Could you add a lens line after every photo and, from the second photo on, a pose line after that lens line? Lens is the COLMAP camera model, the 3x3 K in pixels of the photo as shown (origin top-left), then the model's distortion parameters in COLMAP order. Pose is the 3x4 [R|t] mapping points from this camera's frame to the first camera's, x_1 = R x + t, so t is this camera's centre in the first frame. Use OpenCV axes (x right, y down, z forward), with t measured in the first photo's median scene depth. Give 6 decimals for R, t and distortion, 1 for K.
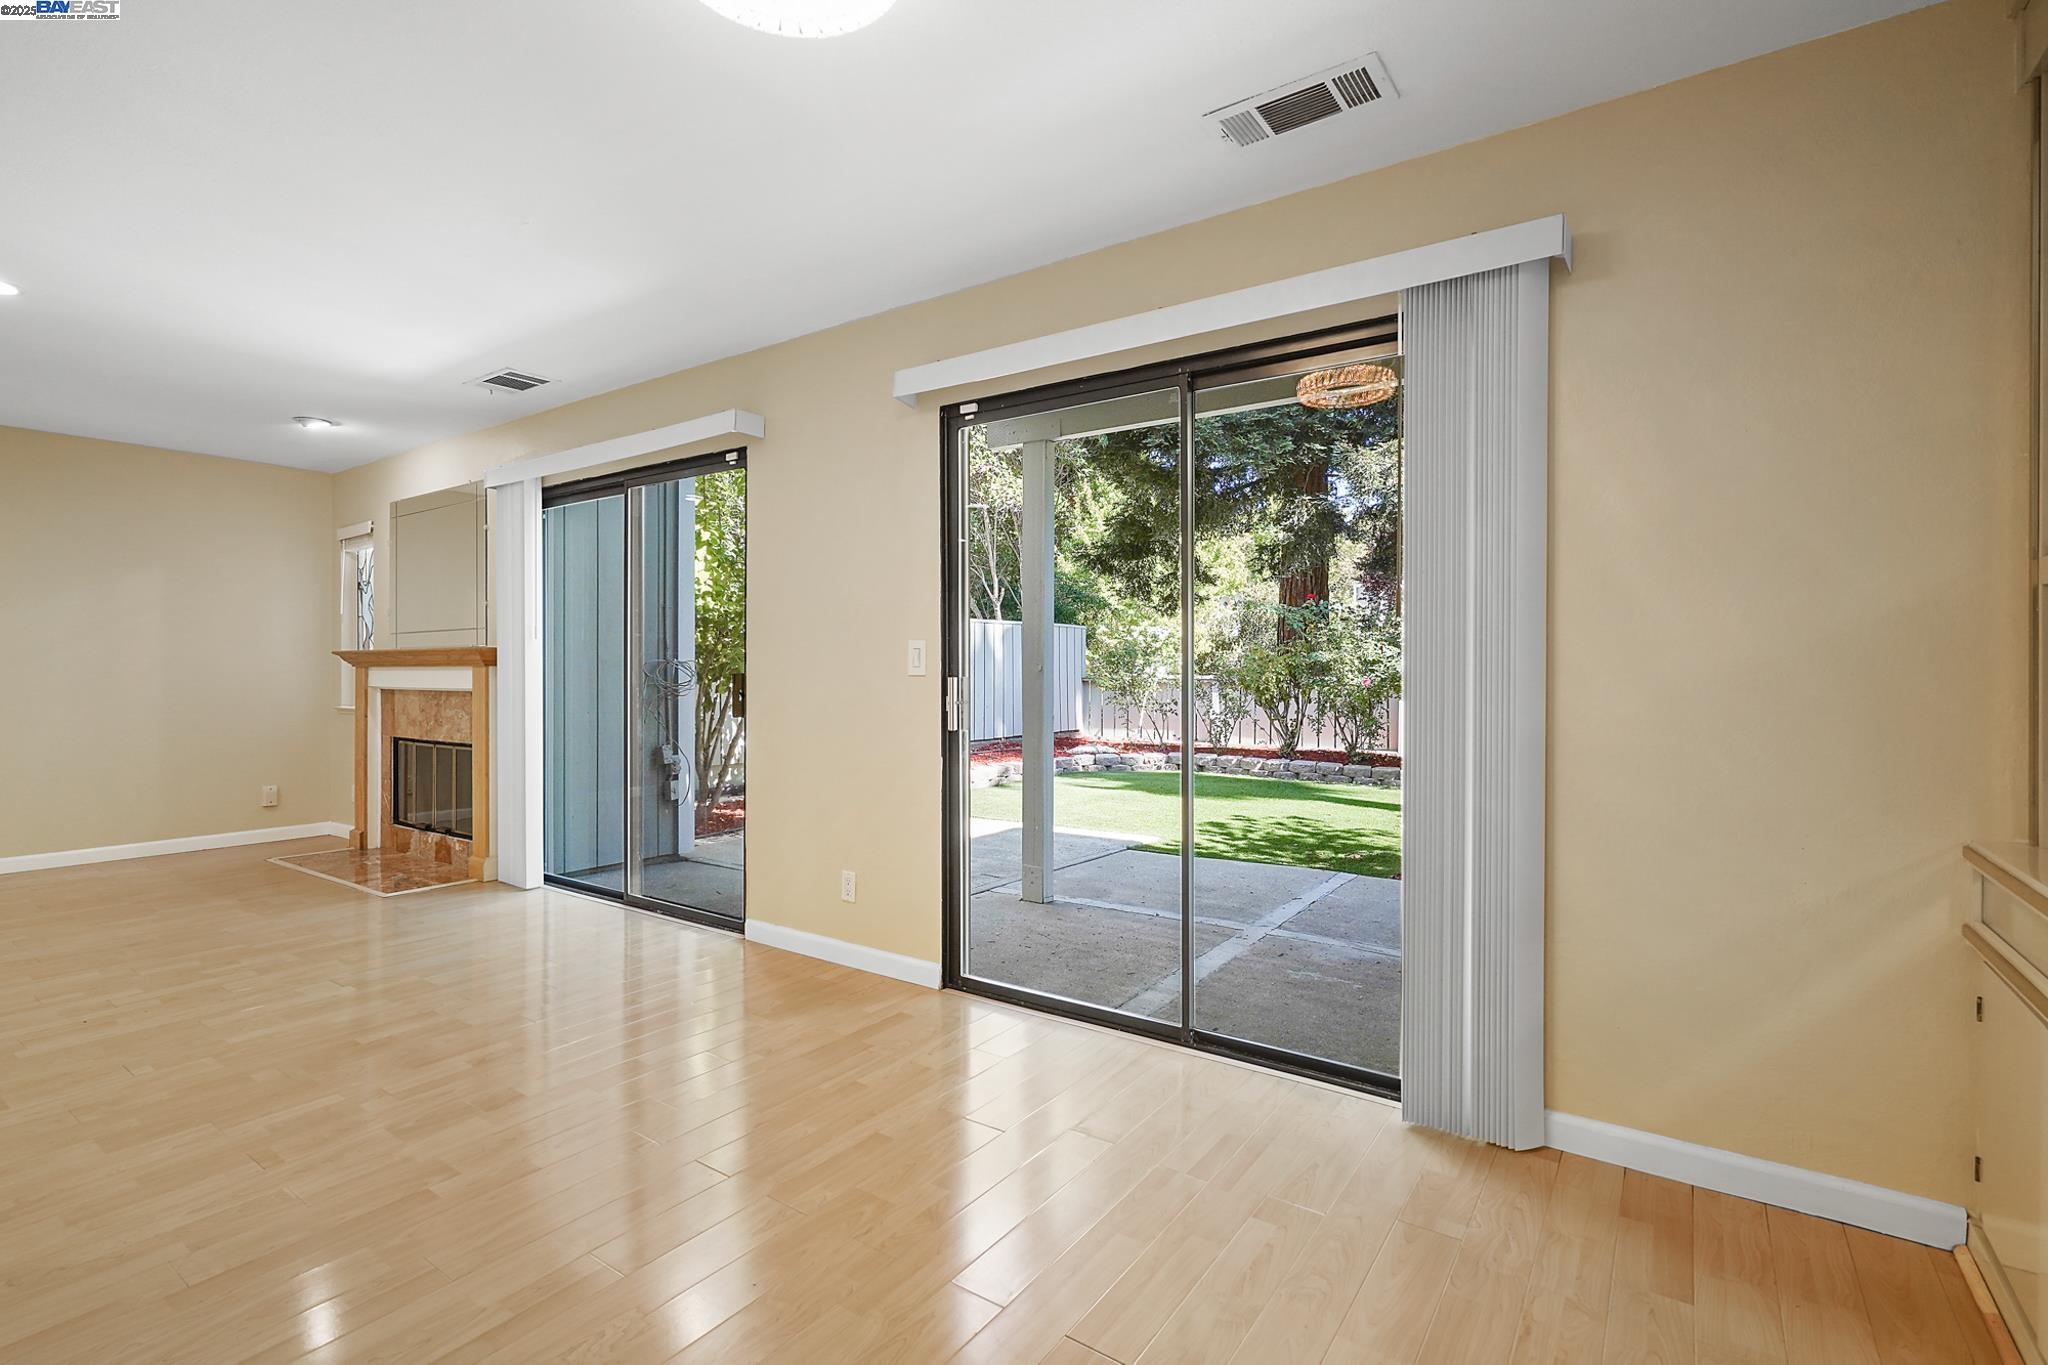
lens RADIAL K [[951.9, 0, 1017.1], [0, 951.9, 675.6], [0, 0, 1]] dist [-0.001112, 0.000020]
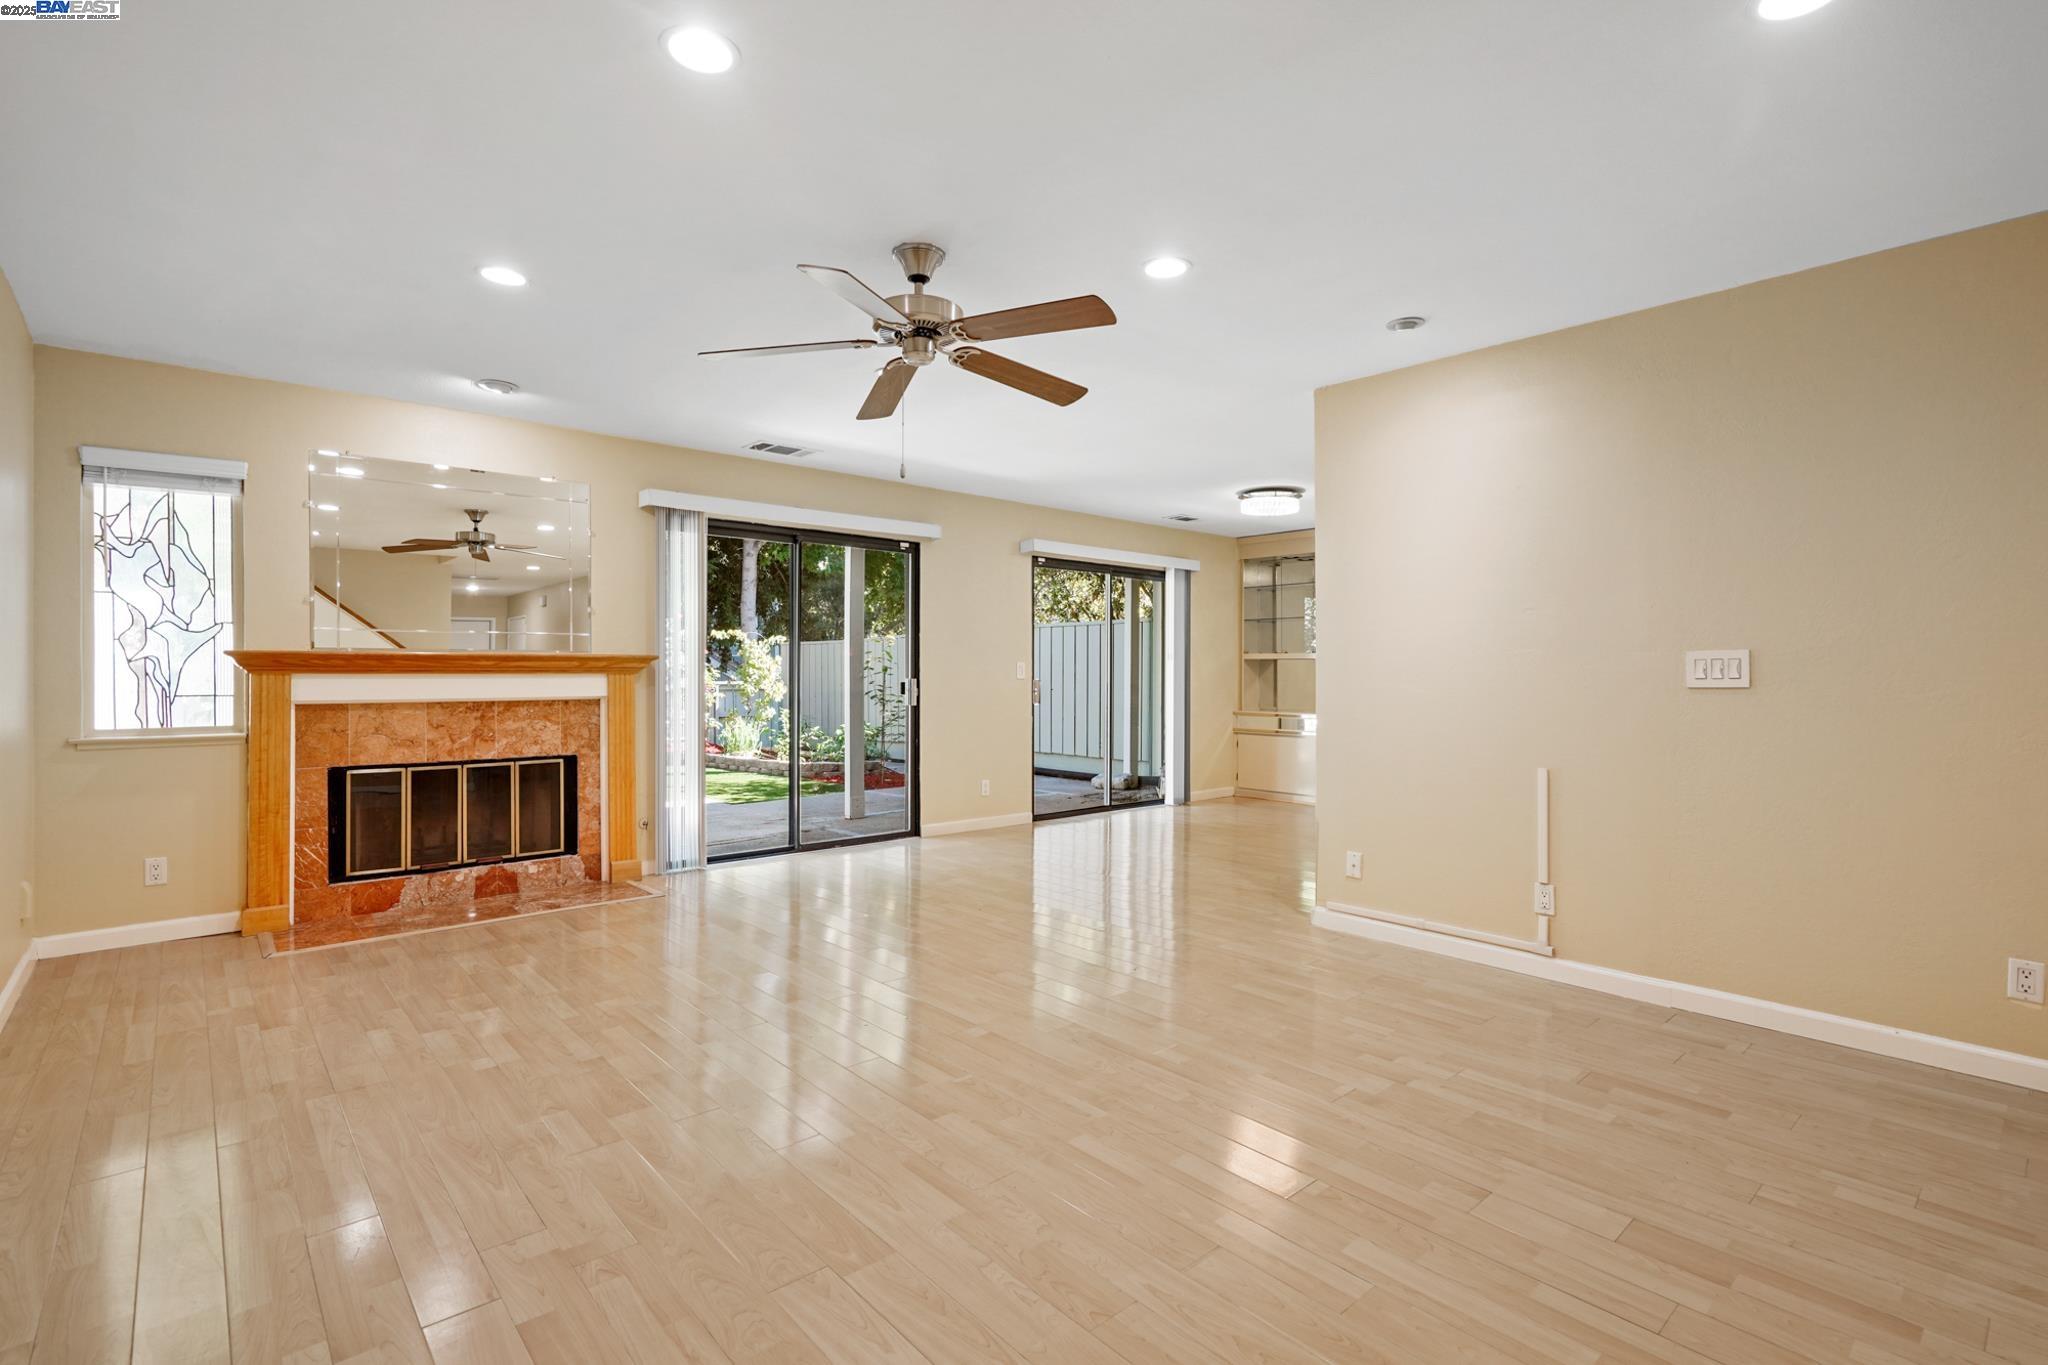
lens RADIAL K [[951.9, 0, 1017.1], [0, 951.9, 675.6], [0, 0, 1]] dist [-0.001112, 0.000020]
pose [[0.221051, -0.005054, 0.975249, -1.351267], [0.001537, 0.999987, 0.004833, -0.011269], [-0.975261, 0.000430, 0.221056, 0.339320]]
